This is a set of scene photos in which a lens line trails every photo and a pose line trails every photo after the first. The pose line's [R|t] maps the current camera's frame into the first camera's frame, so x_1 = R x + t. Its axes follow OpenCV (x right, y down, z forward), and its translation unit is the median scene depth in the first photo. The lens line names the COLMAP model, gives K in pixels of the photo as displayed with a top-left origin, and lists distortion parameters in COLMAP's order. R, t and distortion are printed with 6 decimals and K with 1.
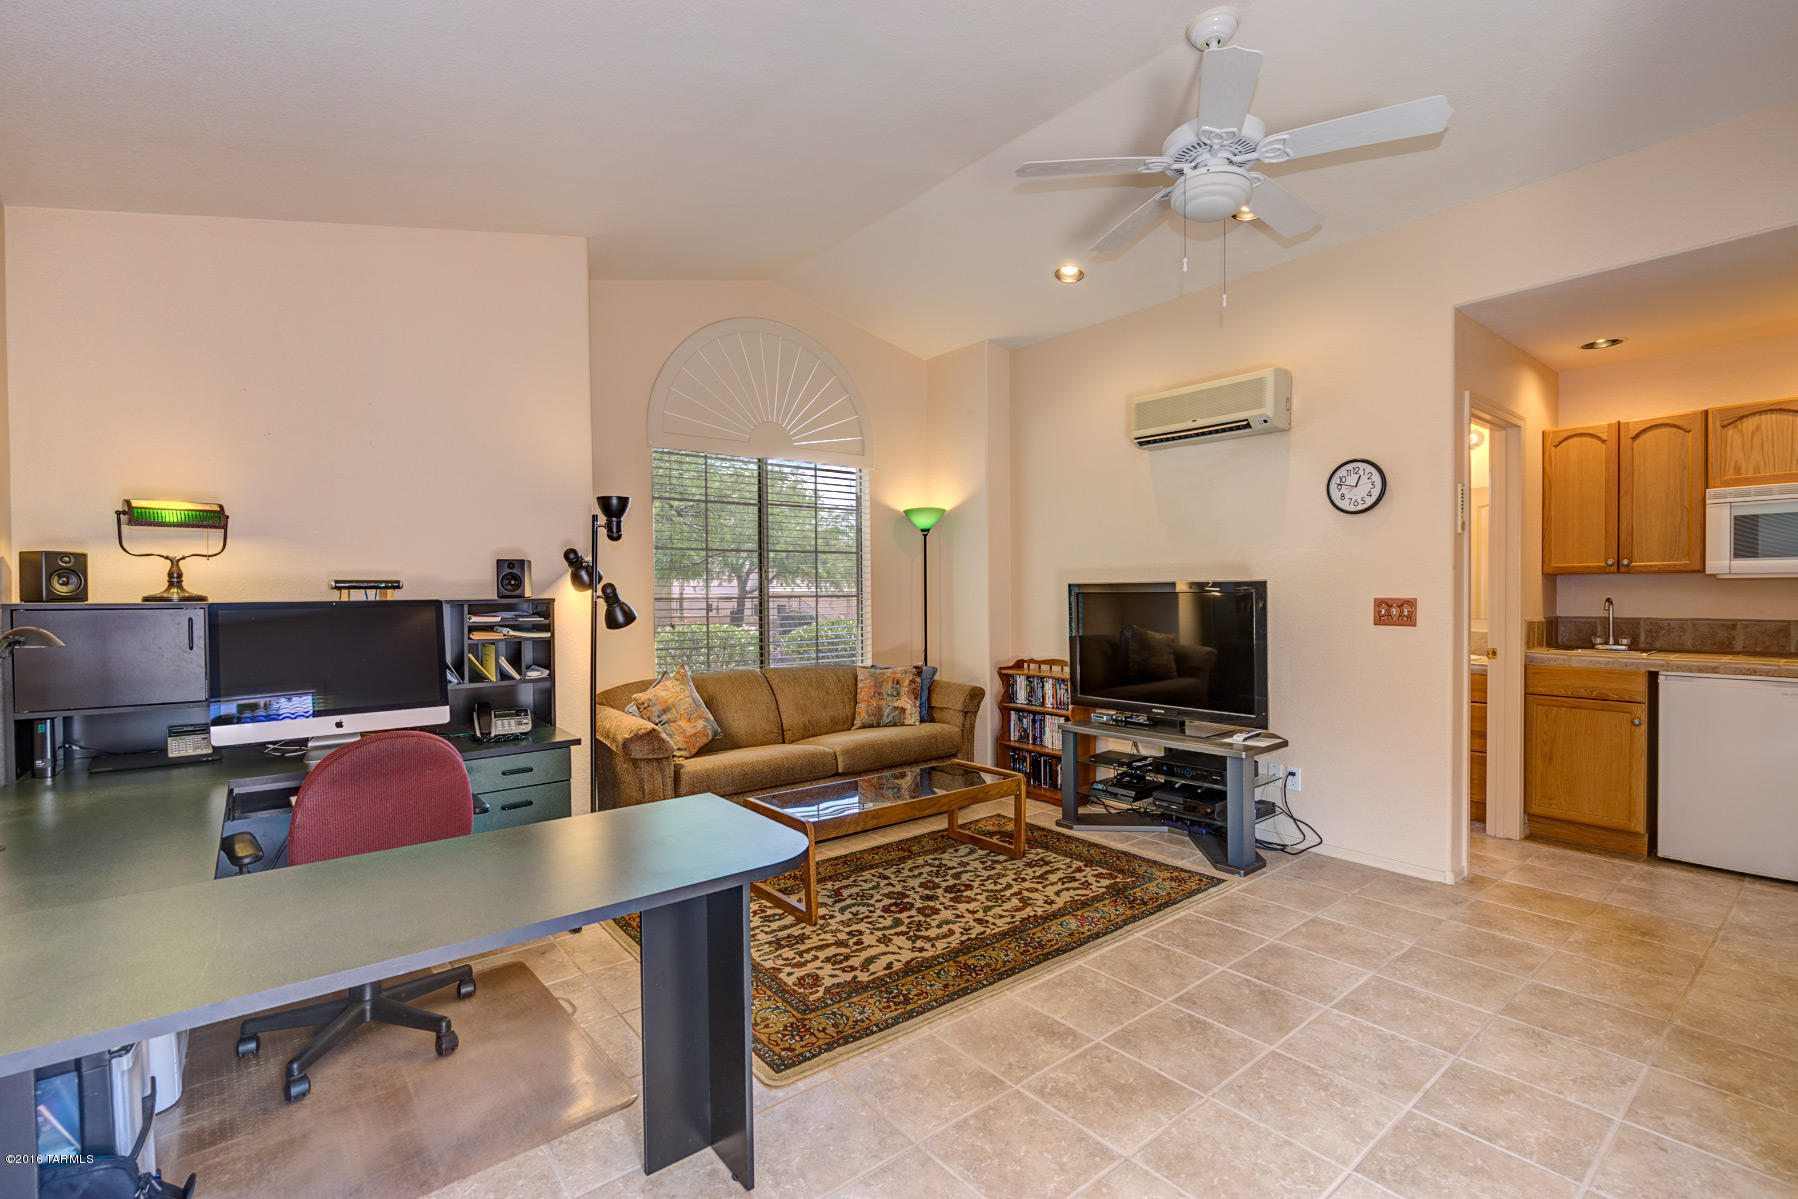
lens RADIAL K [[812.1, 0, 903.7], [0, 812.1, 596.6], [0, 0, 1]] dist [-0.000425, 0.000407]
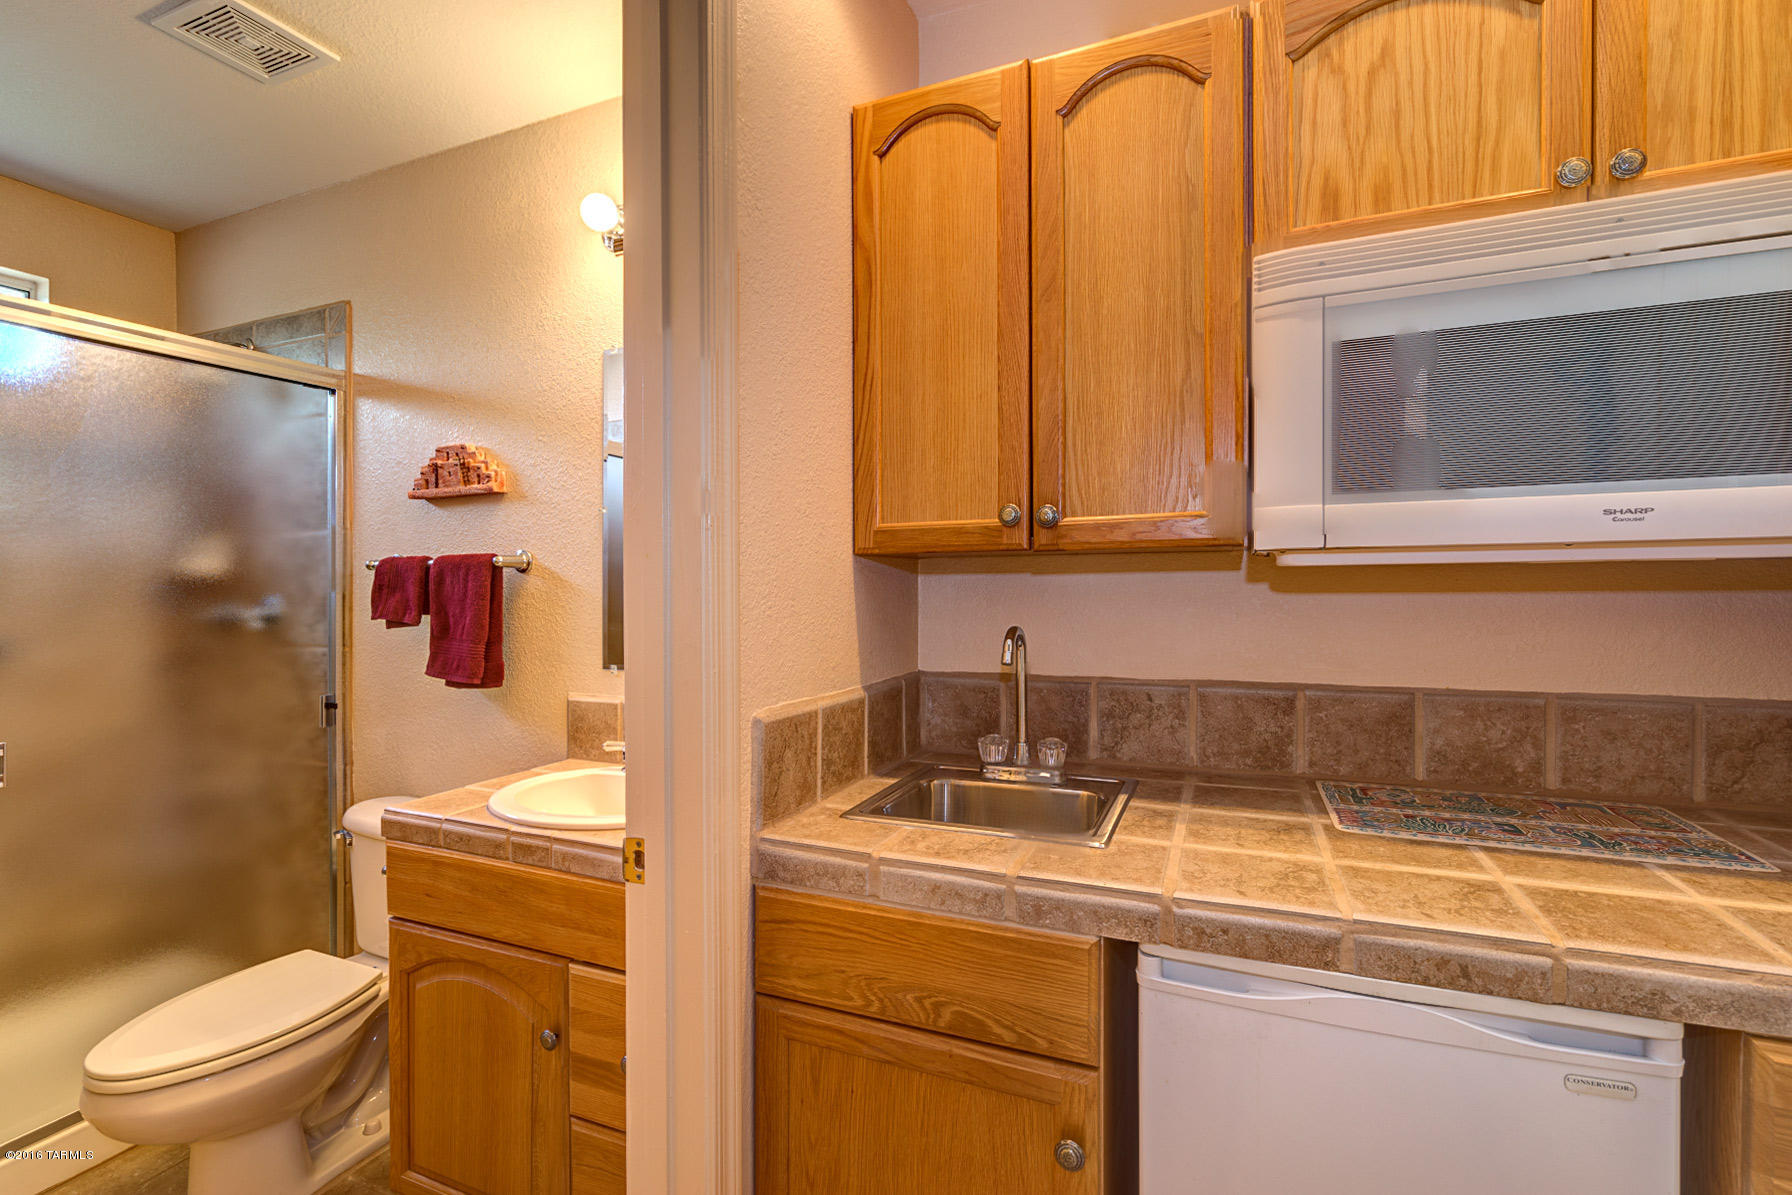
lens RADIAL K [[809.4, 0, 894.3], [0, 809.4, 594.0], [0, 0, 1]] dist [-0.000425, 0.000407]
pose [[0.884709, -0.004958, 0.466118, 0.711987], [0.006659, 0.999976, -0.002001, -0.012308], [-0.466097, 0.004874, 0.884720, 0.775271]]
